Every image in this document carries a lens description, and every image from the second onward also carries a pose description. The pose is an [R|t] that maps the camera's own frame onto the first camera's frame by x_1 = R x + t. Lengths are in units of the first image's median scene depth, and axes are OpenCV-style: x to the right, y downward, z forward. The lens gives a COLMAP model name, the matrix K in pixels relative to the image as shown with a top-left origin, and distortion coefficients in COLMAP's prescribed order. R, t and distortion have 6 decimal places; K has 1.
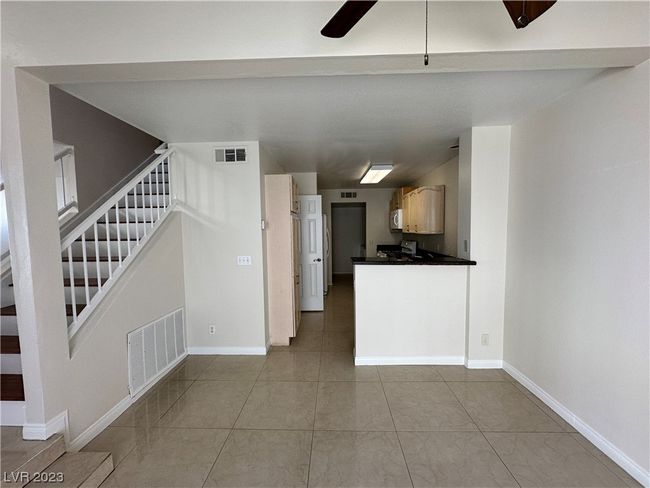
lens RADIAL K [[259.2, 0, 325.1], [0, 259.2, 243.2], [0, 0, 1]] dist [-0.006654, 0.001730]
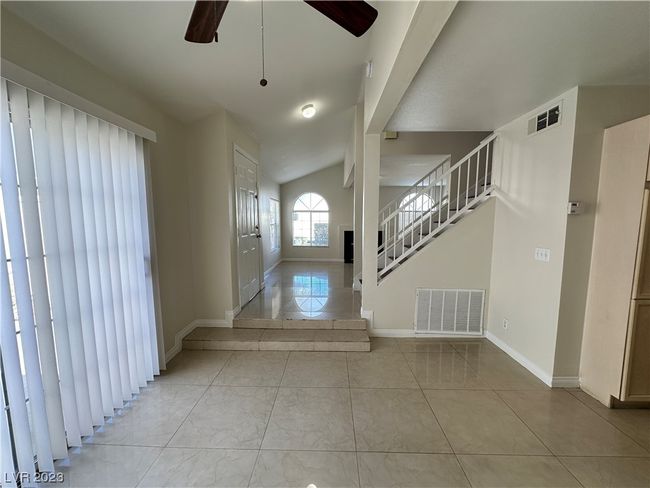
lens RADIAL K [[259.2, 0, 324.5], [0, 259.2, 241.9], [0, 0, 1]] dist [-0.006654, 0.001730]
pose [[-0.000236, 0.102878, -0.994694, 0.466086], [-0.058352, 0.992998, 0.102717, -0.013917], [0.998296, 0.058067, 0.005769, 0.346689]]
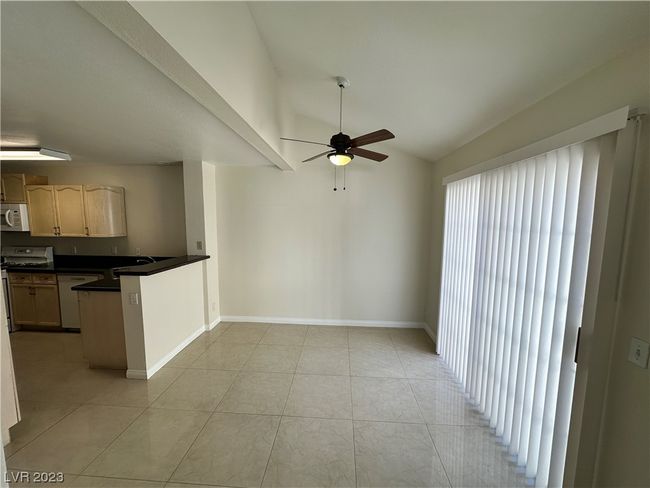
lens RADIAL K [[259.2, 0, 324.8], [0, 259.2, 246.8], [0, 0, 1]] dist [-0.006654, 0.001730]
pose [[0.037030, -0.105371, 0.993743, -0.739535], [0.049096, 0.993416, 0.103507, -0.087466], [-0.998107, 0.044956, 0.041960, 0.263149]]
